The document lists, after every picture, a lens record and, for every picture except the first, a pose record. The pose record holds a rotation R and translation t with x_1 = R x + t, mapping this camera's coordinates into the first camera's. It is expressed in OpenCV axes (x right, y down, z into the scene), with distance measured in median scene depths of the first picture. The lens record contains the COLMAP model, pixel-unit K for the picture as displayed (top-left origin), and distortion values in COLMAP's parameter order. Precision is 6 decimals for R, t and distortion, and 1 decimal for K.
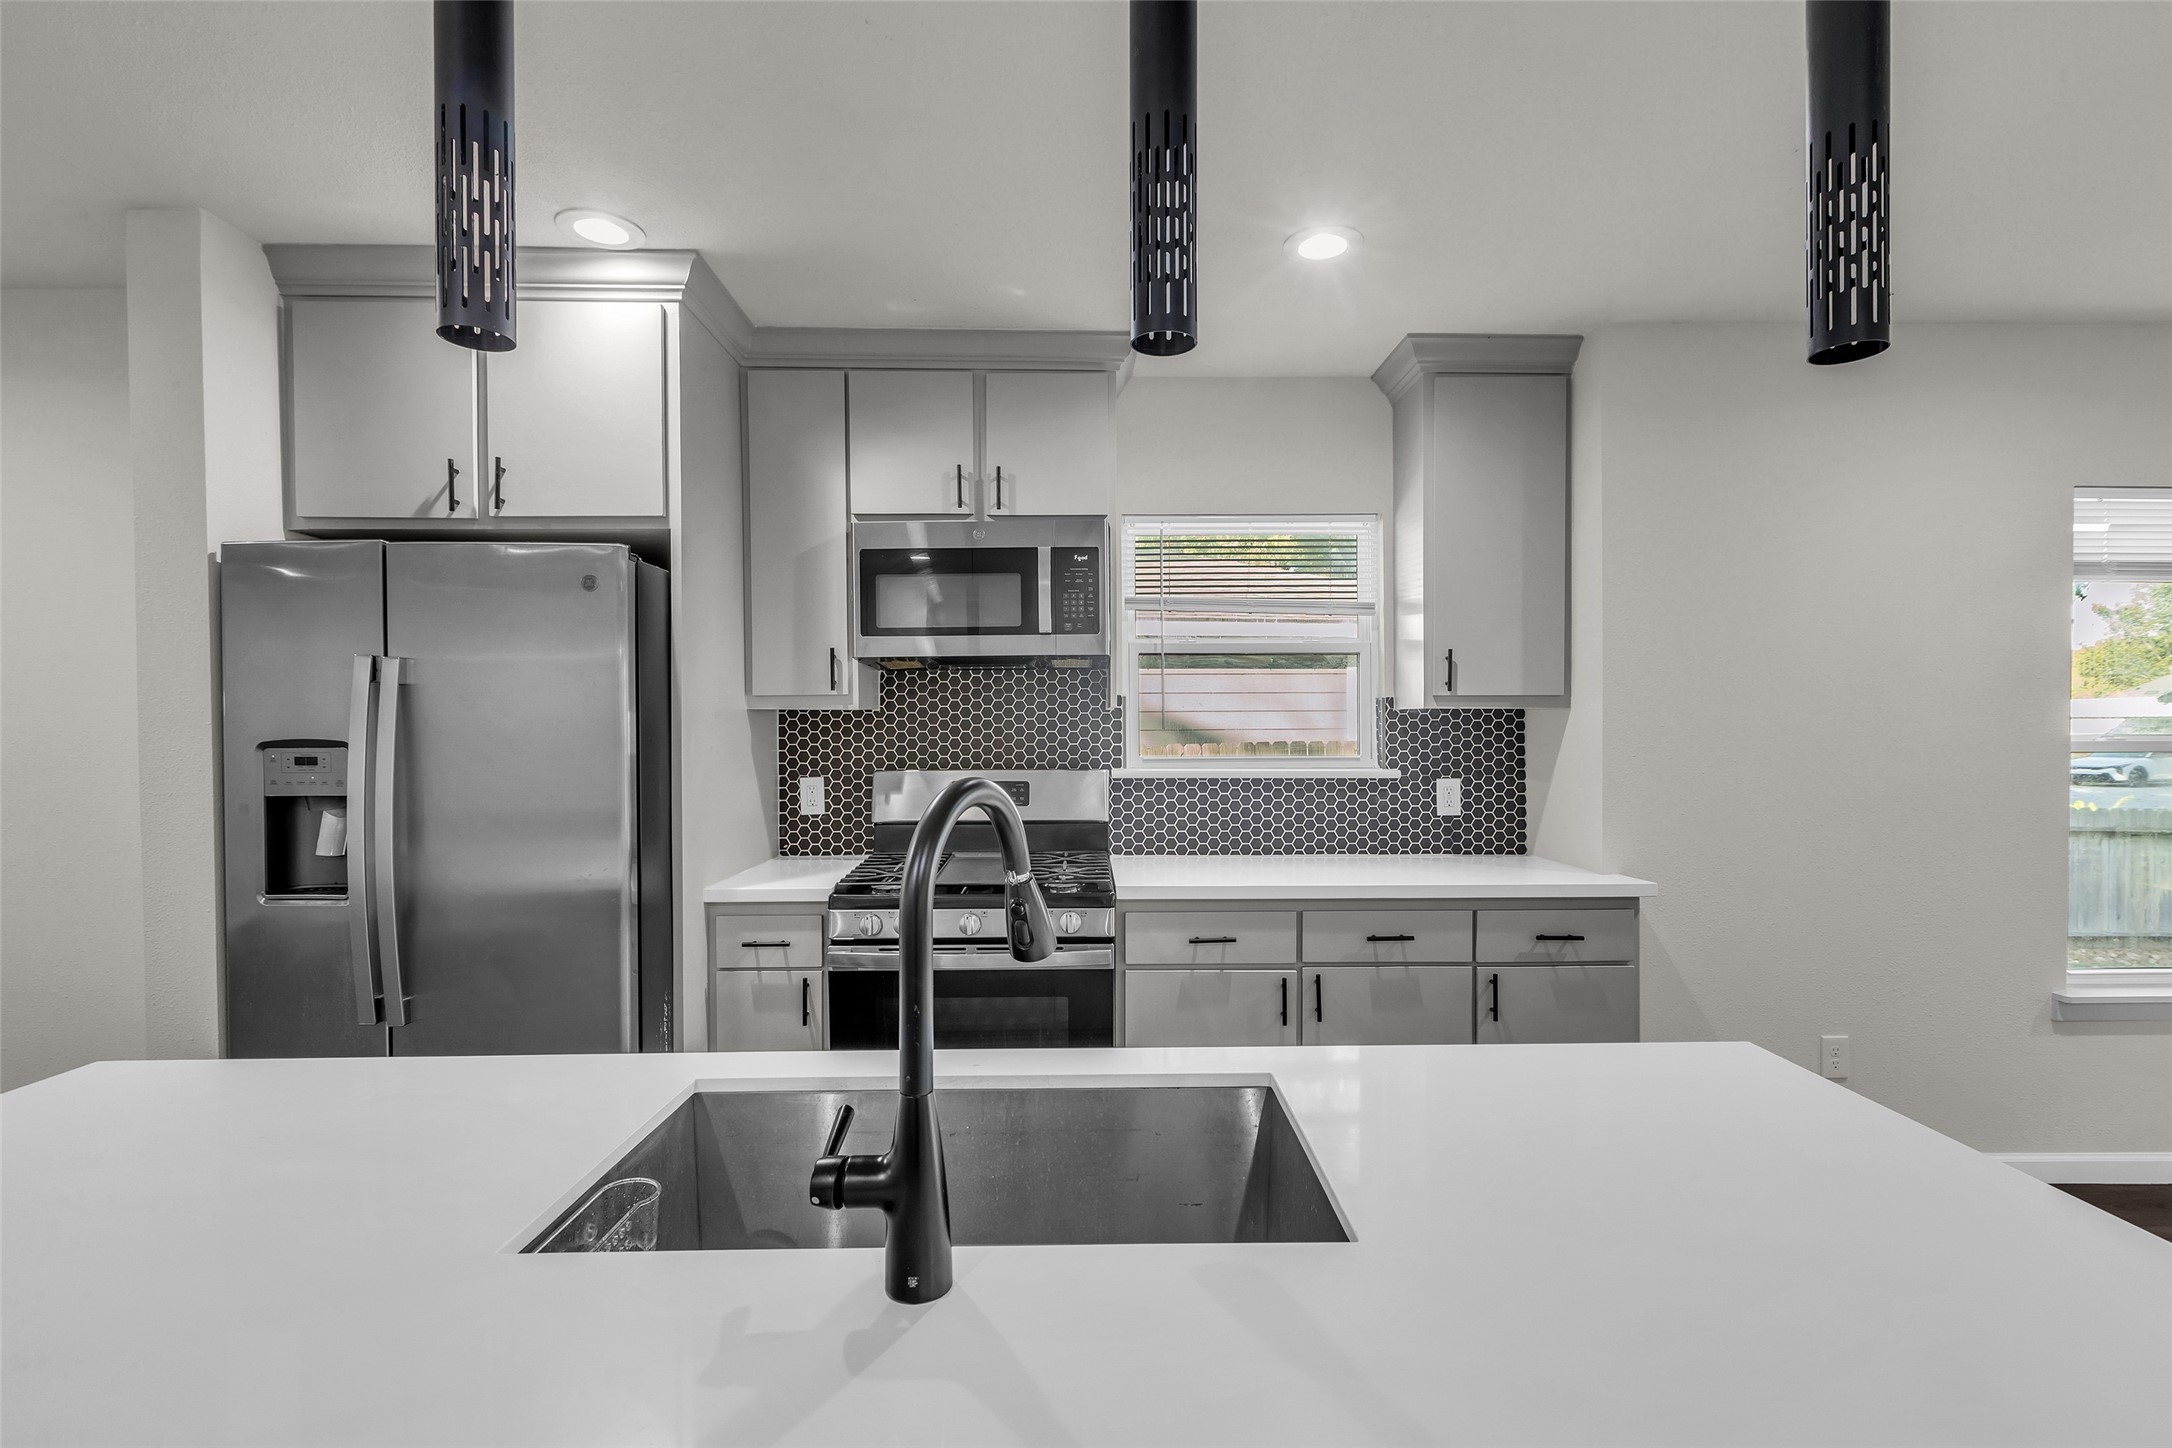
lens RADIAL K [[976.5, 0, 1102.4], [0, 976.5, 729.2], [0, 0, 1]] dist [-0.001634, 0.003136]
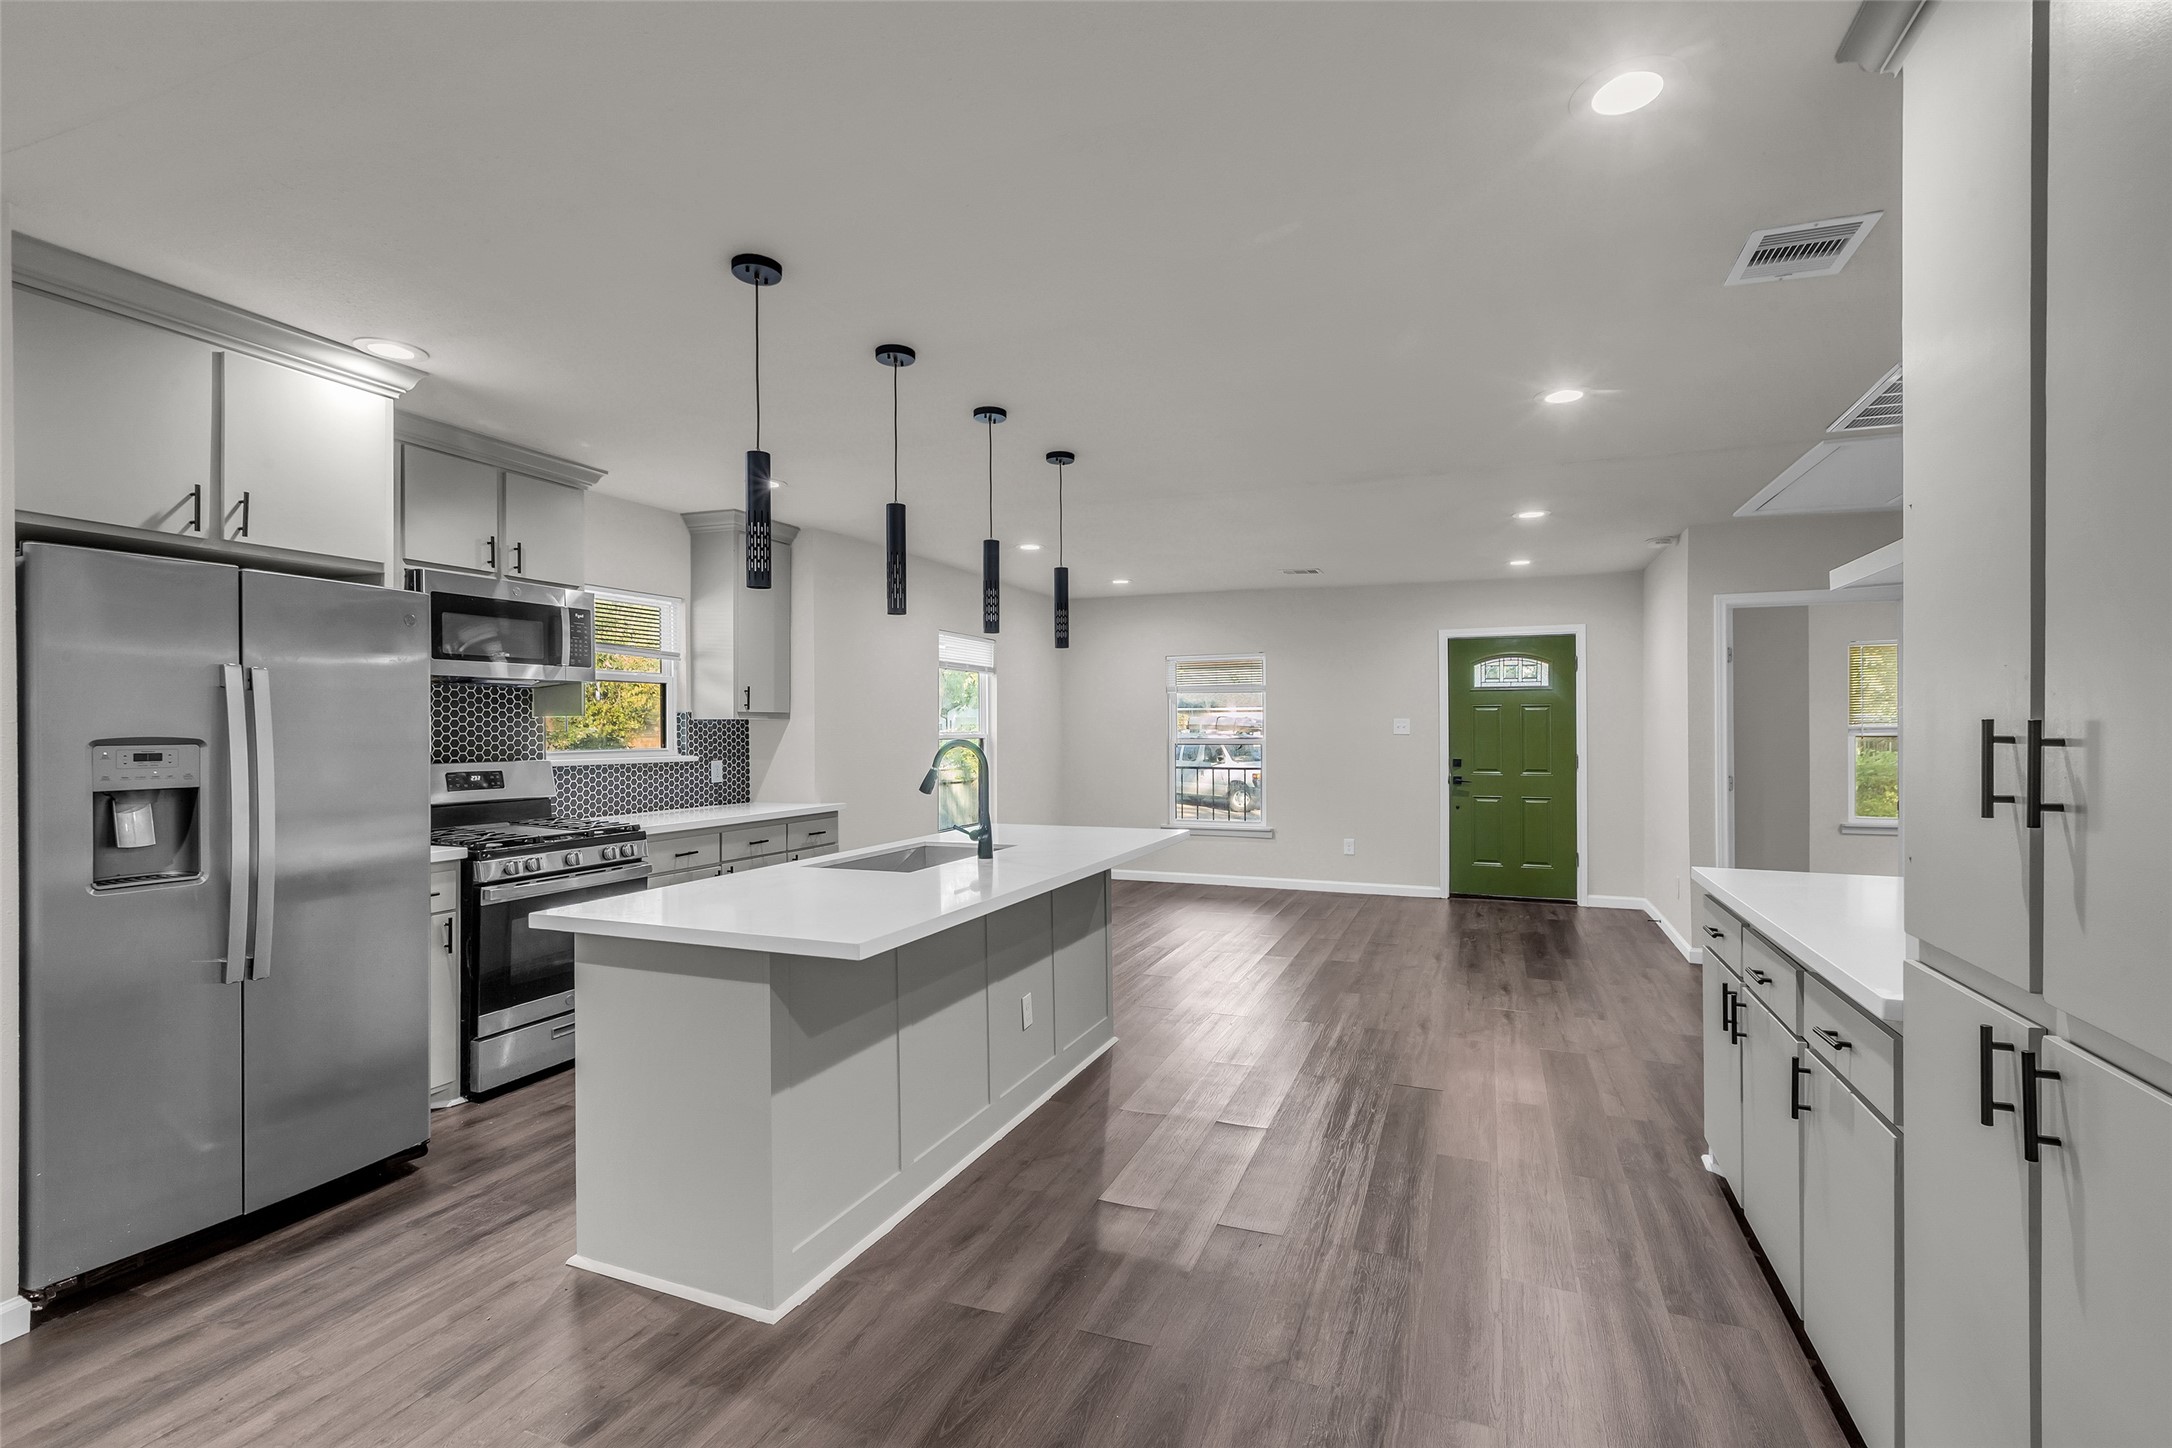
lens RADIAL K [[976.5, 0, 1092.2], [0, 976.5, 730.1], [0, 0, 1]] dist [-0.001634, 0.003136]
pose [[0.399057, 0.000357, 0.916926, -0.952476], [0.009226, 0.999948, -0.004404, 0.011347], [-0.916880, 0.010217, 0.399033, -0.275601]]
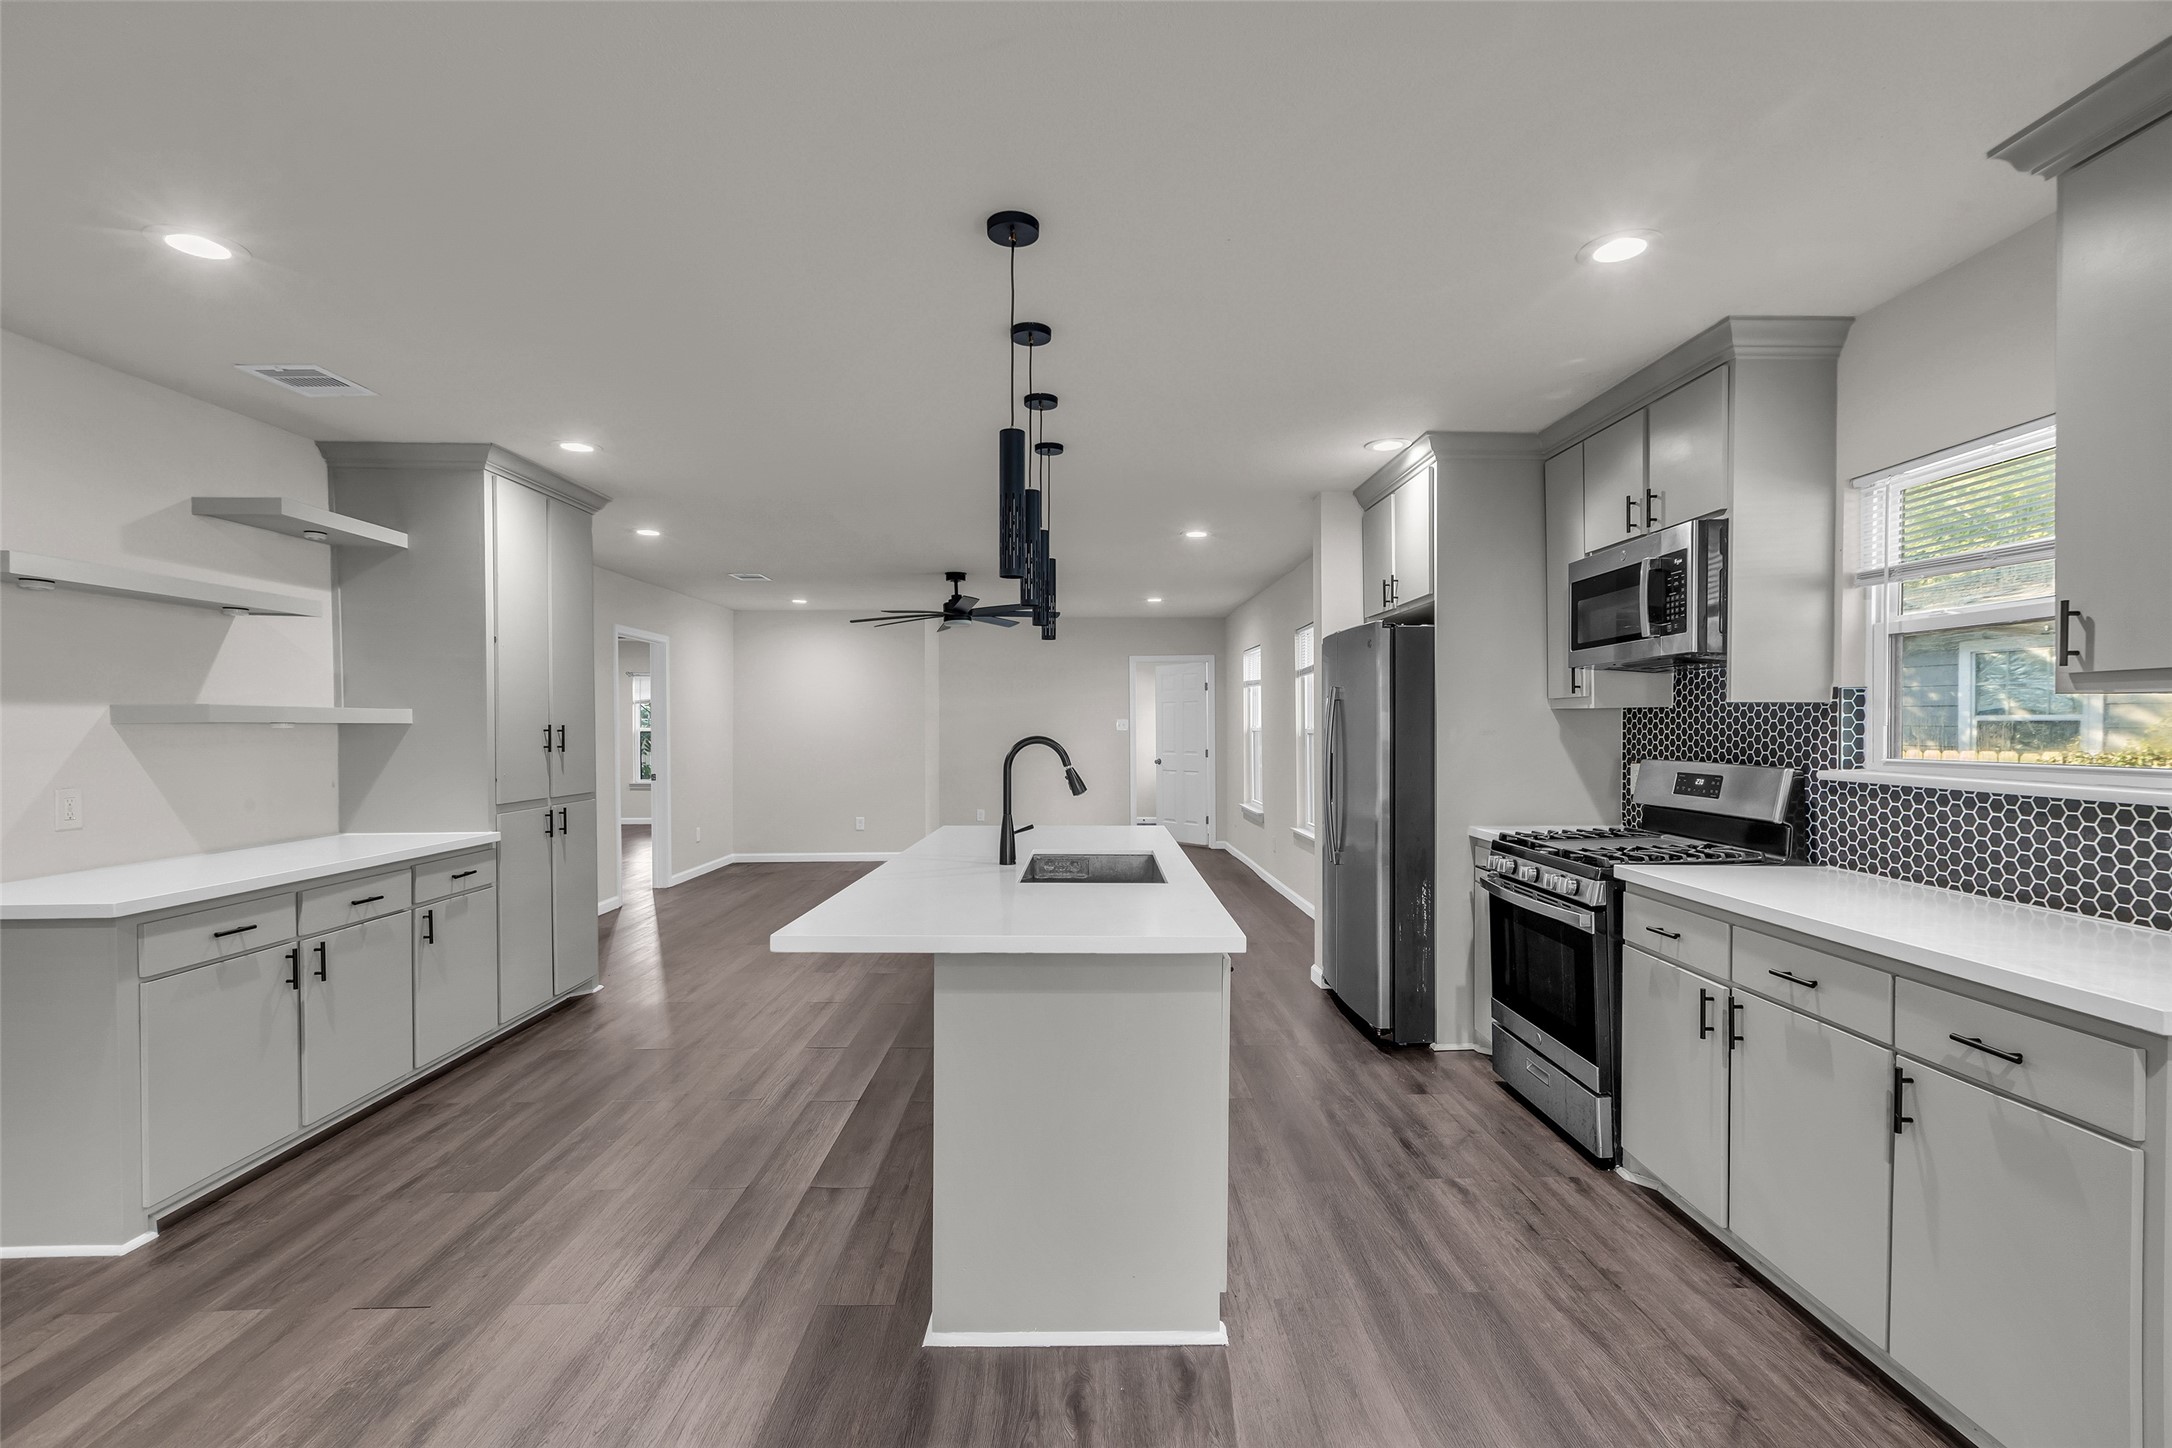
lens RADIAL K [[976.5, 0, 1096.7], [0, 976.5, 736.2], [0, 0, 1]] dist [-0.001634, 0.003136]
pose [[-0.008335, 0.015689, -0.999842, 0.915255], [-0.005904, 0.999859, 0.015738, 0.000266], [0.999948, 0.006034, -0.008241, 0.340222]]
